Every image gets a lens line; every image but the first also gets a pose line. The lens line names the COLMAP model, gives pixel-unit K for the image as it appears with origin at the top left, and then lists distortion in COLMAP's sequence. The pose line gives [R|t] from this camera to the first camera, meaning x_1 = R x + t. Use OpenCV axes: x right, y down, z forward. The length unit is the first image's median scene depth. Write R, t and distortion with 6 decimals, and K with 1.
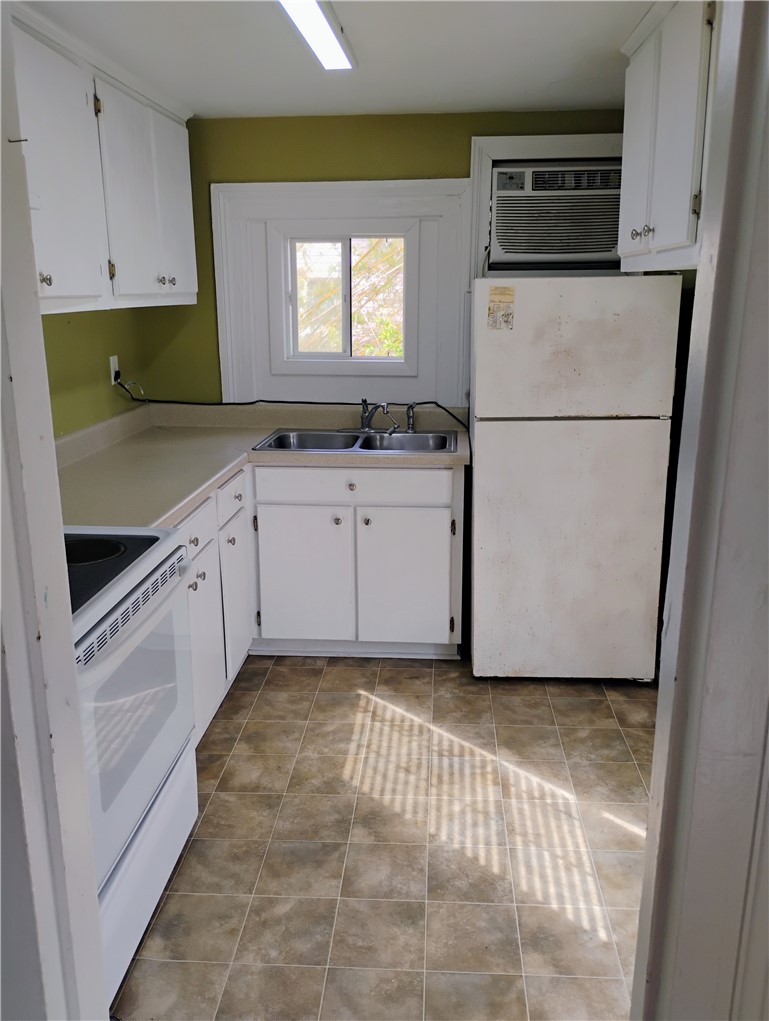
lens RADIAL K [[843.9, 0, 403.7], [0, 843.9, 505.6], [0, 0, 1]] dist [0.066609, -0.084660]
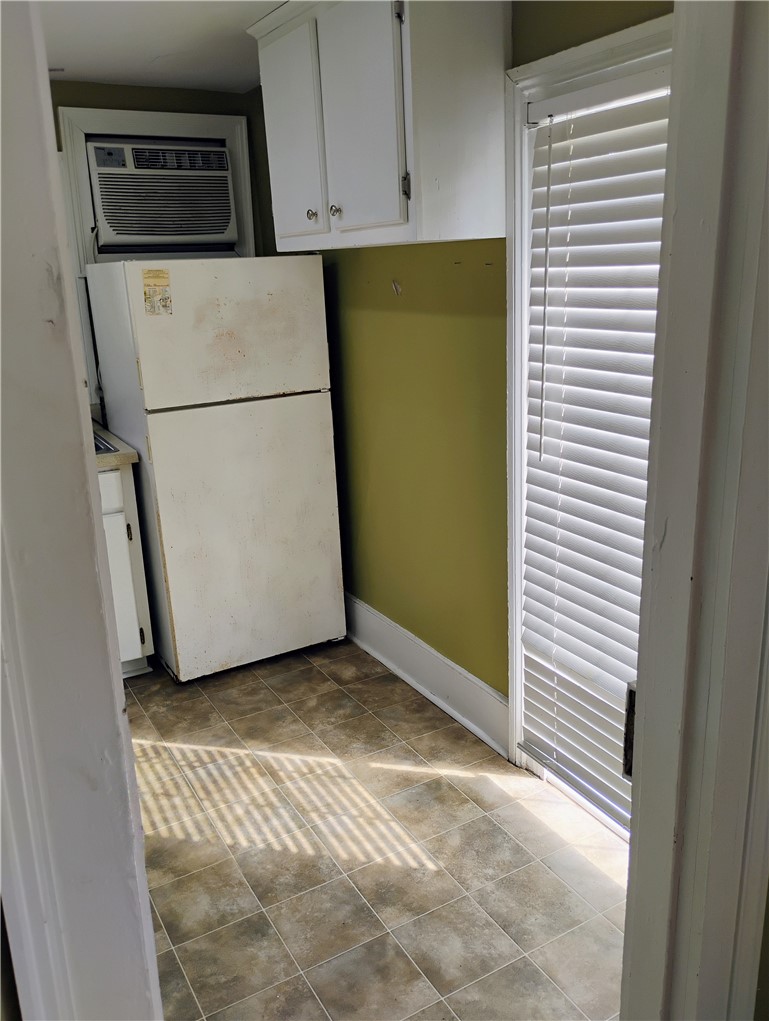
lens RADIAL K [[843.9, 0, 383.7], [0, 843.9, 504.8], [0, 0, 1]] dist [0.066609, -0.084660]
pose [[0.834083, -0.171617, 0.524264, -0.231257], [0.165828, 0.984423, 0.058423, -0.014179], [-0.526123, 0.038208, 0.849549, 0.077831]]
